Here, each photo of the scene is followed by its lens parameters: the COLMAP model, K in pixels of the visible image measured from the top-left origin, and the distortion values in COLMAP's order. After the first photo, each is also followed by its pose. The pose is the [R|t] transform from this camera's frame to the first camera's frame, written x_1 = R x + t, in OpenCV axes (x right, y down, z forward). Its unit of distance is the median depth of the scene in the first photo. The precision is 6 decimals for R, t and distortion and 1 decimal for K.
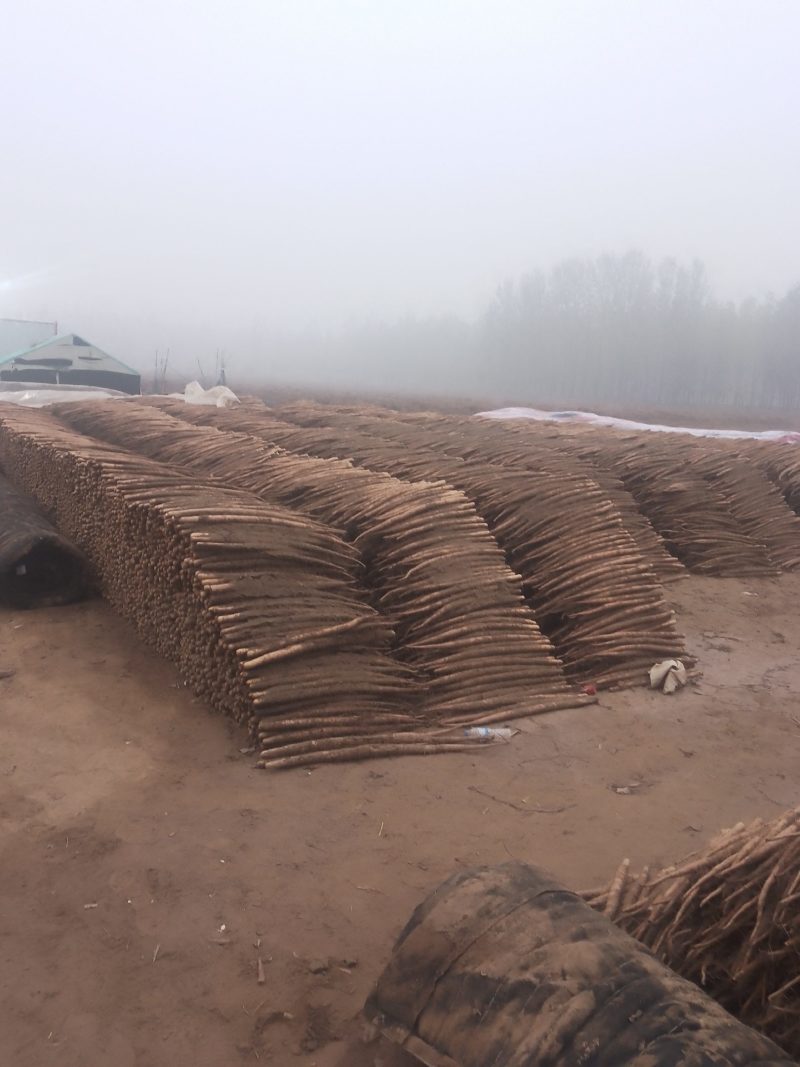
lens RADIAL K [[833.5, 0, 395.4], [0, 833.5, 527.5], [0, 0, 1]] dist [0.061472, -0.137899]
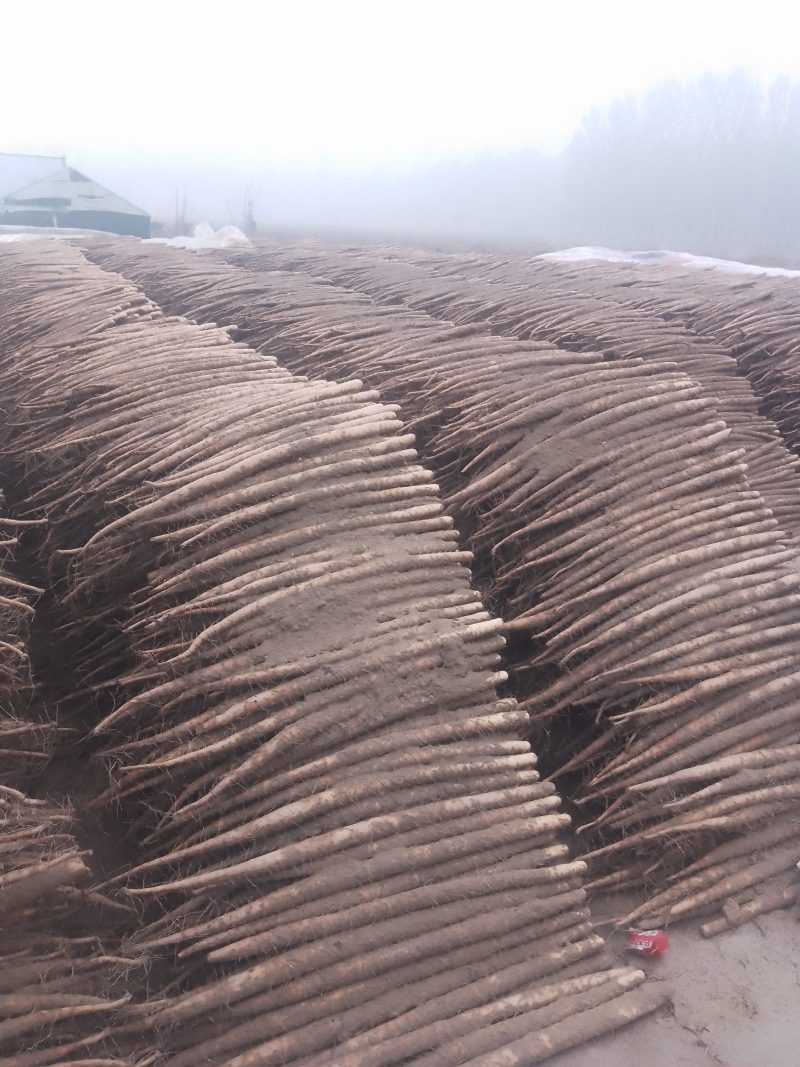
lens RADIAL K [[833.5, 0, 395.4], [0, 833.5, 527.5], [0, 0, 1]] dist [0.061472, -0.137899]
pose [[0.996210, 0.016954, -0.085317, 0.127102], [-0.002251, 0.985518, 0.169557, -0.057927], [0.086957, -0.168722, 0.981820, 0.567192]]
